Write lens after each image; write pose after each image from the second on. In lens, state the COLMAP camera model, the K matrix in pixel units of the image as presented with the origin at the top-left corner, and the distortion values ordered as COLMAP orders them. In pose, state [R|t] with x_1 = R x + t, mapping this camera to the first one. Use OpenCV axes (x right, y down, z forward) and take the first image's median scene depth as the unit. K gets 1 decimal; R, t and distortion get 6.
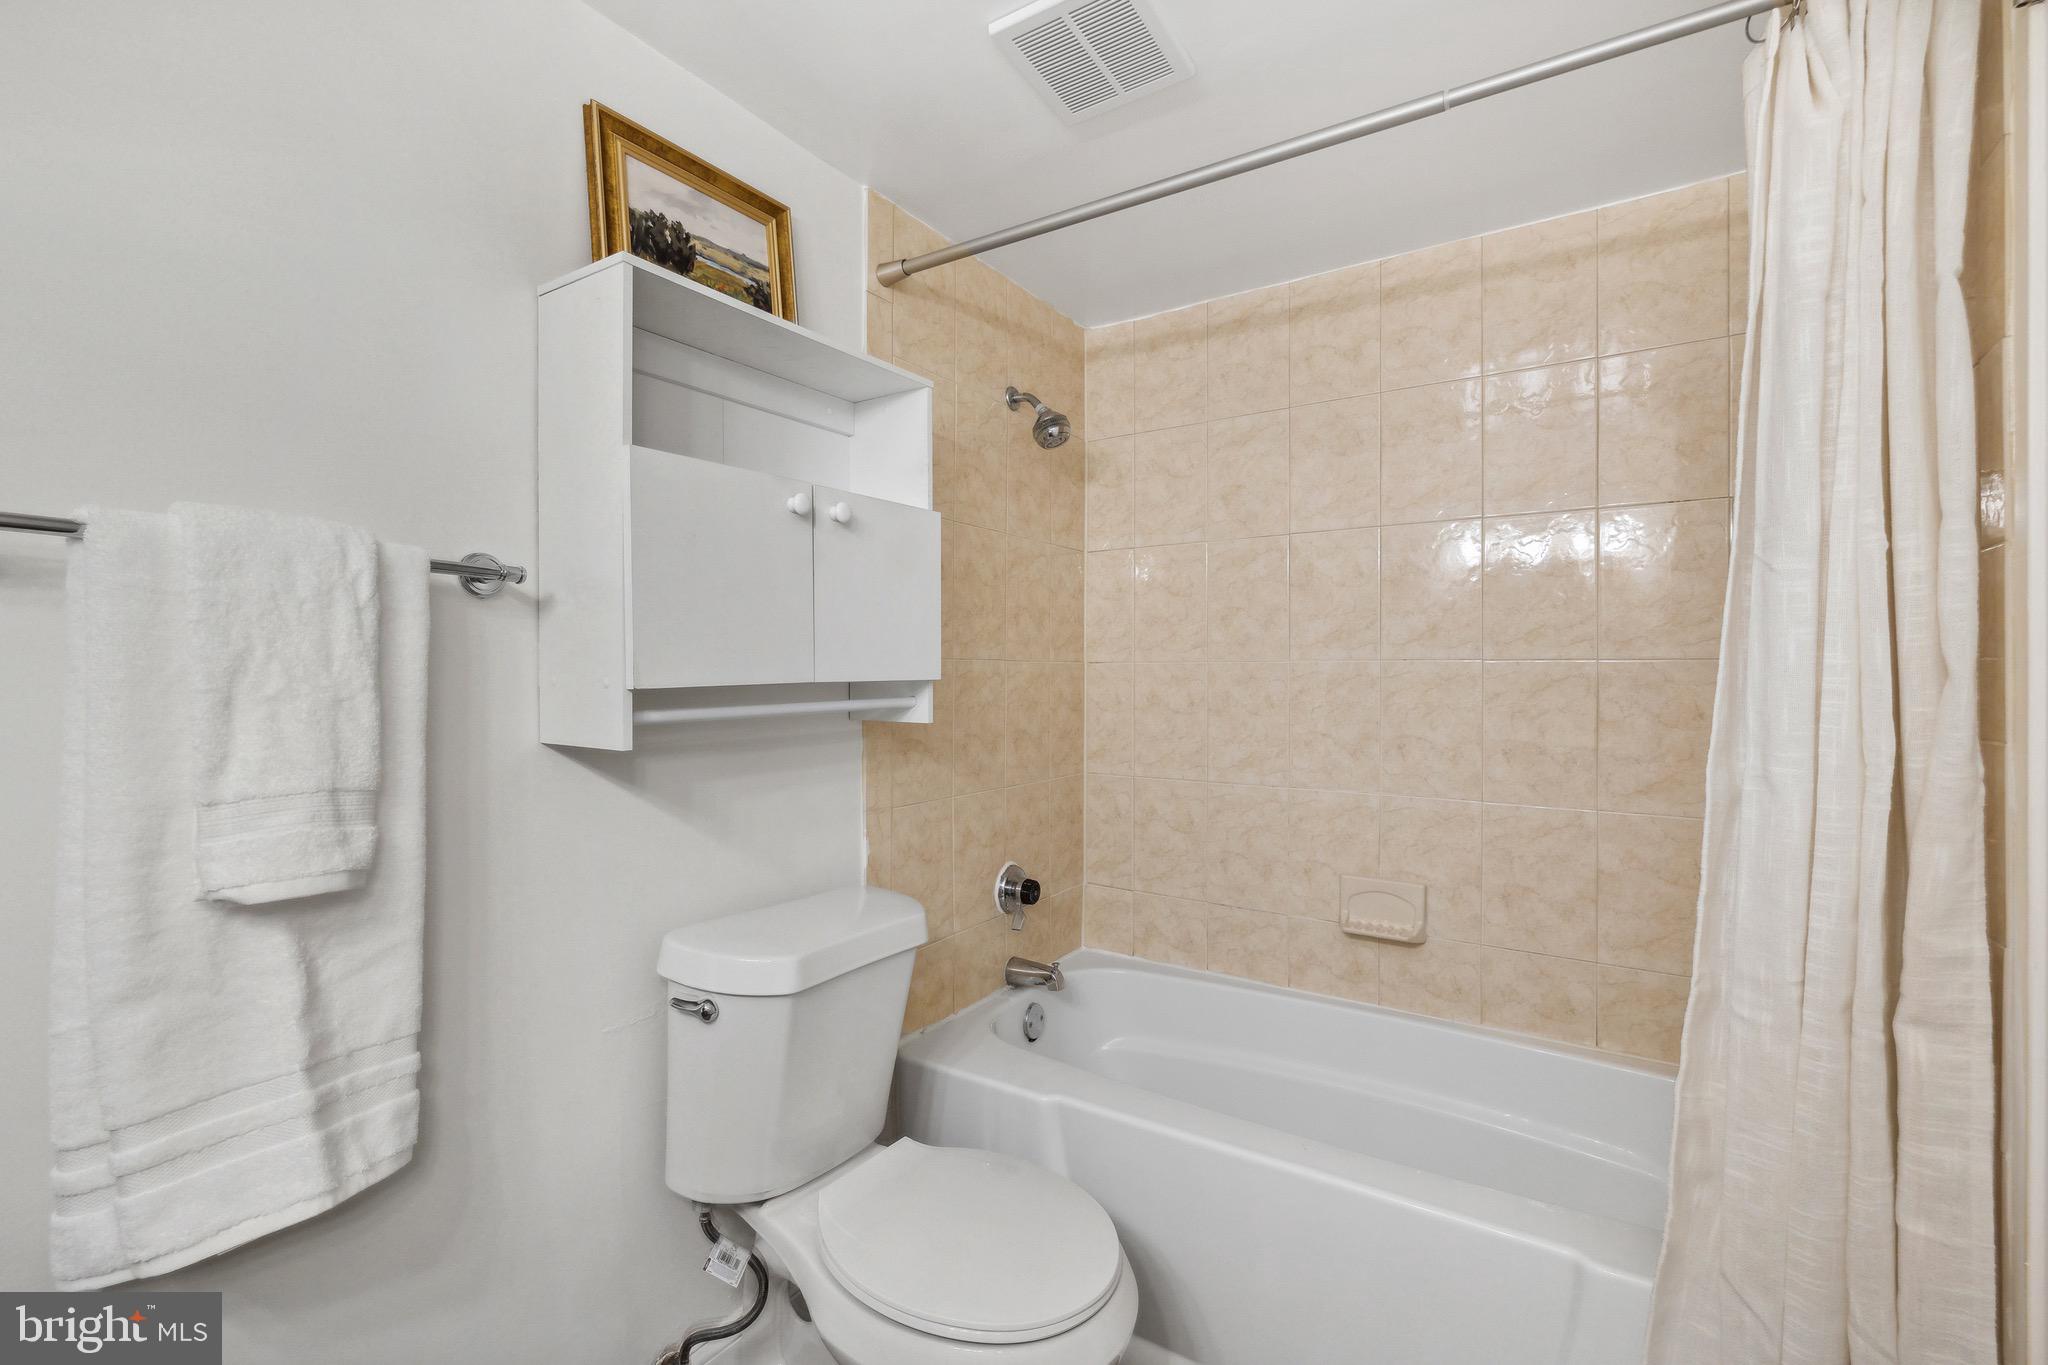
lens RADIAL K [[864.2, 0, 1028.3], [0, 864.2, 674.4], [0, 0, 1]] dist [0.000466, -0.000382]
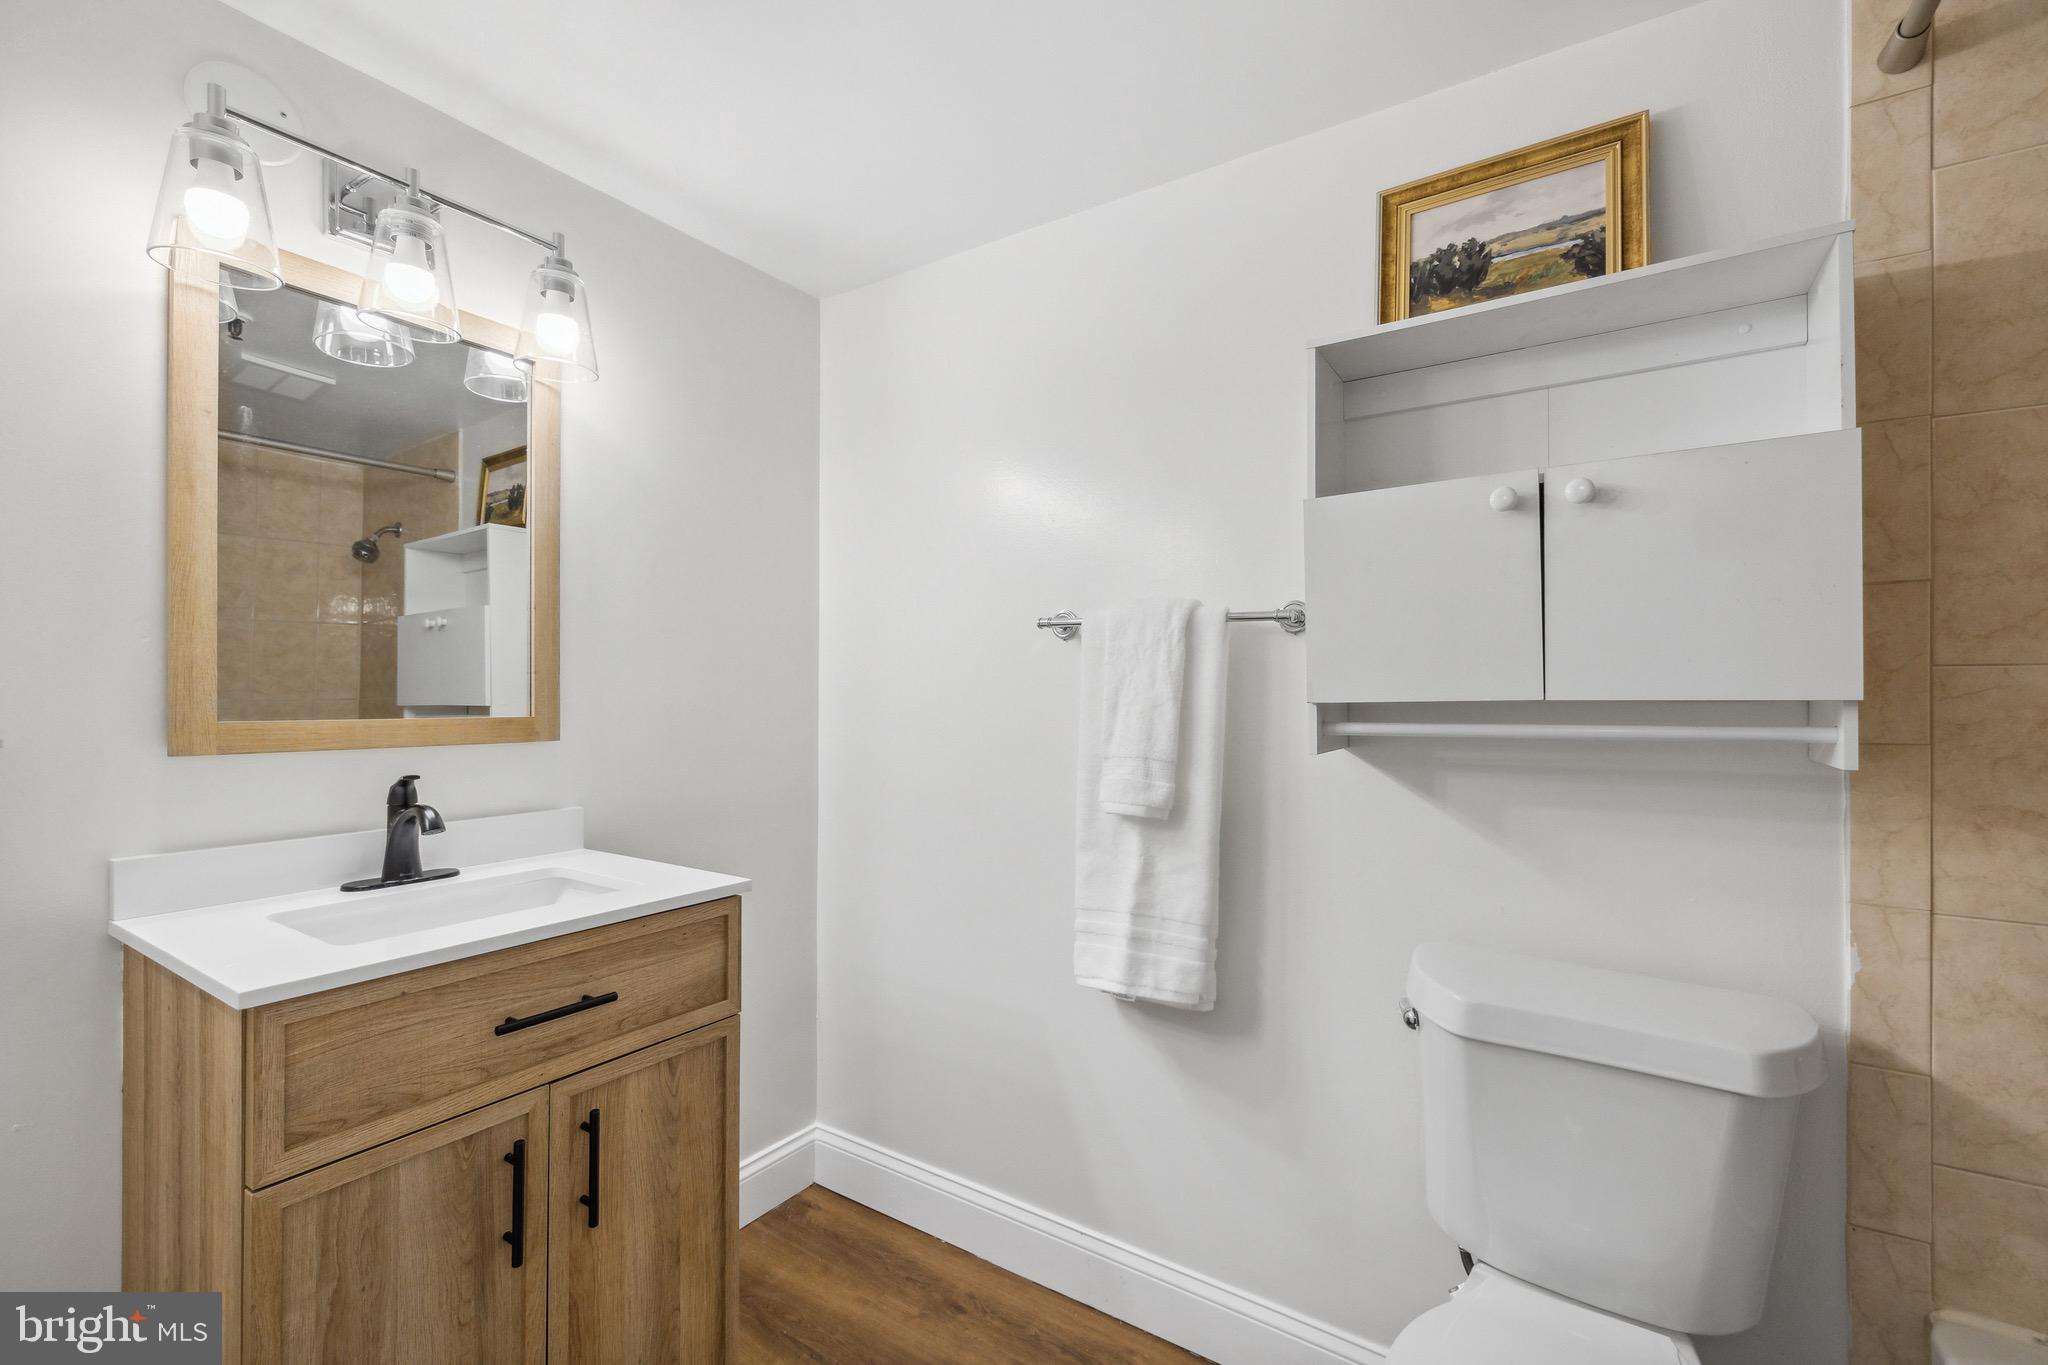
lens RADIAL K [[864.2, 0, 1029.3], [0, 864.2, 686.0], [0, 0, 1]] dist [0.000466, -0.000382]
pose [[0.023240, -0.003910, -0.999722, 0.596288], [-0.003936, 0.999984, -0.004003, -0.000471], [0.999722, 0.004028, 0.023224, 0.480422]]
